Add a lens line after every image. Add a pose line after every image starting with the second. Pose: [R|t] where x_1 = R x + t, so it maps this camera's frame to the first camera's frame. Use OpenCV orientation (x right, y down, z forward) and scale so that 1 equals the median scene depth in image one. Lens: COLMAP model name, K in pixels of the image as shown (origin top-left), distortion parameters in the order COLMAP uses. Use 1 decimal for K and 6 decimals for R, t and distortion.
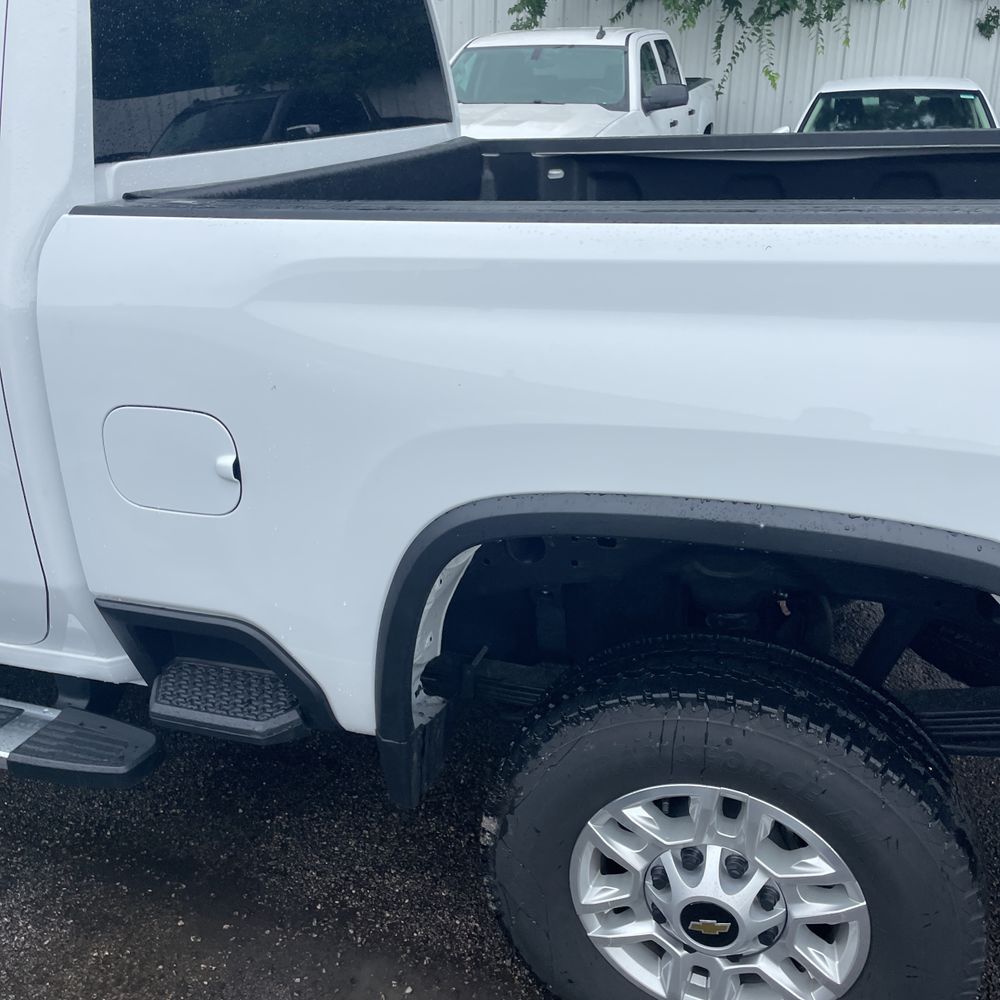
lens RADIAL K [[1022.6, 0, 498.6], [0, 1022.6, 489.7], [0, 0, 1]] dist [0.088095, -0.116497]
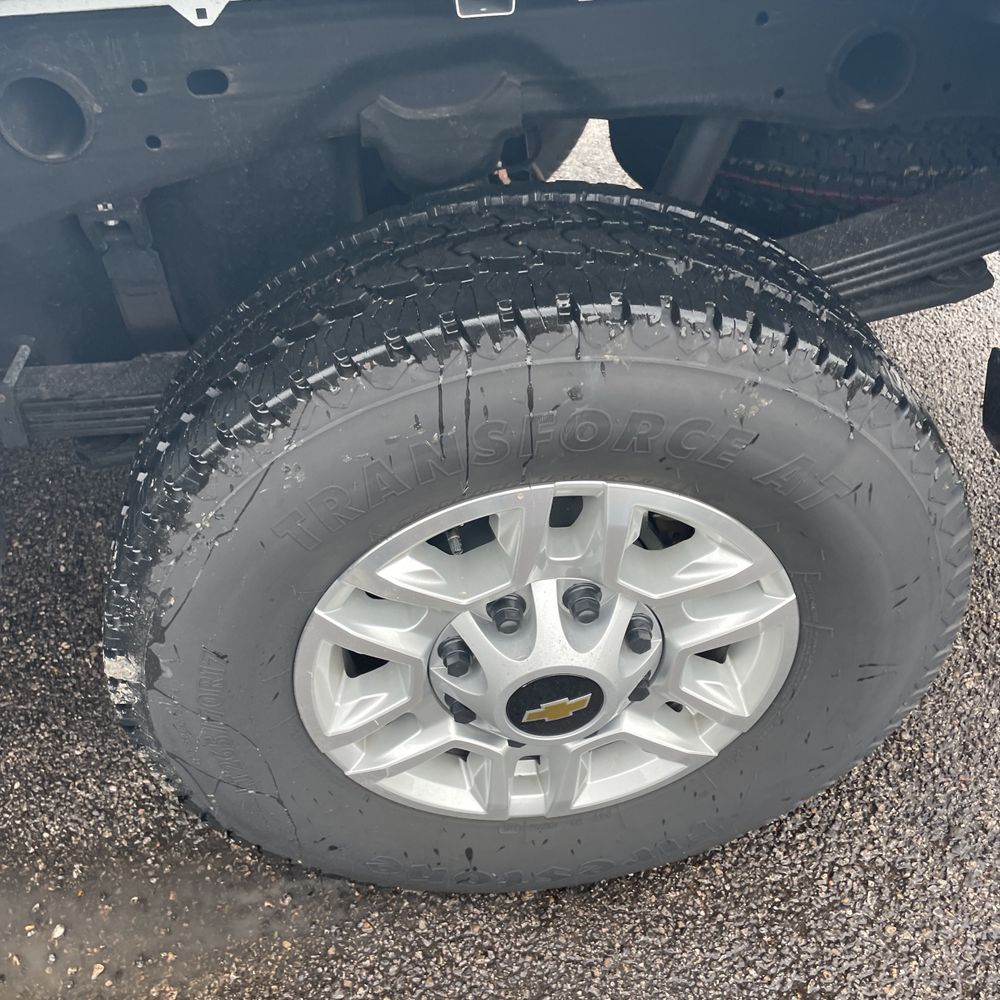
lens RADIAL K [[1090.7, 0, 511.2], [0, 1090.7, 486.6], [0, 0, 1]] dist [0.086543, -0.128270]
pose [[0.906506, -0.269242, 0.325201, 0.013679], [0.162755, 0.933588, 0.319257, 0.103555], [-0.389561, -0.236480, 0.890123, 0.485886]]
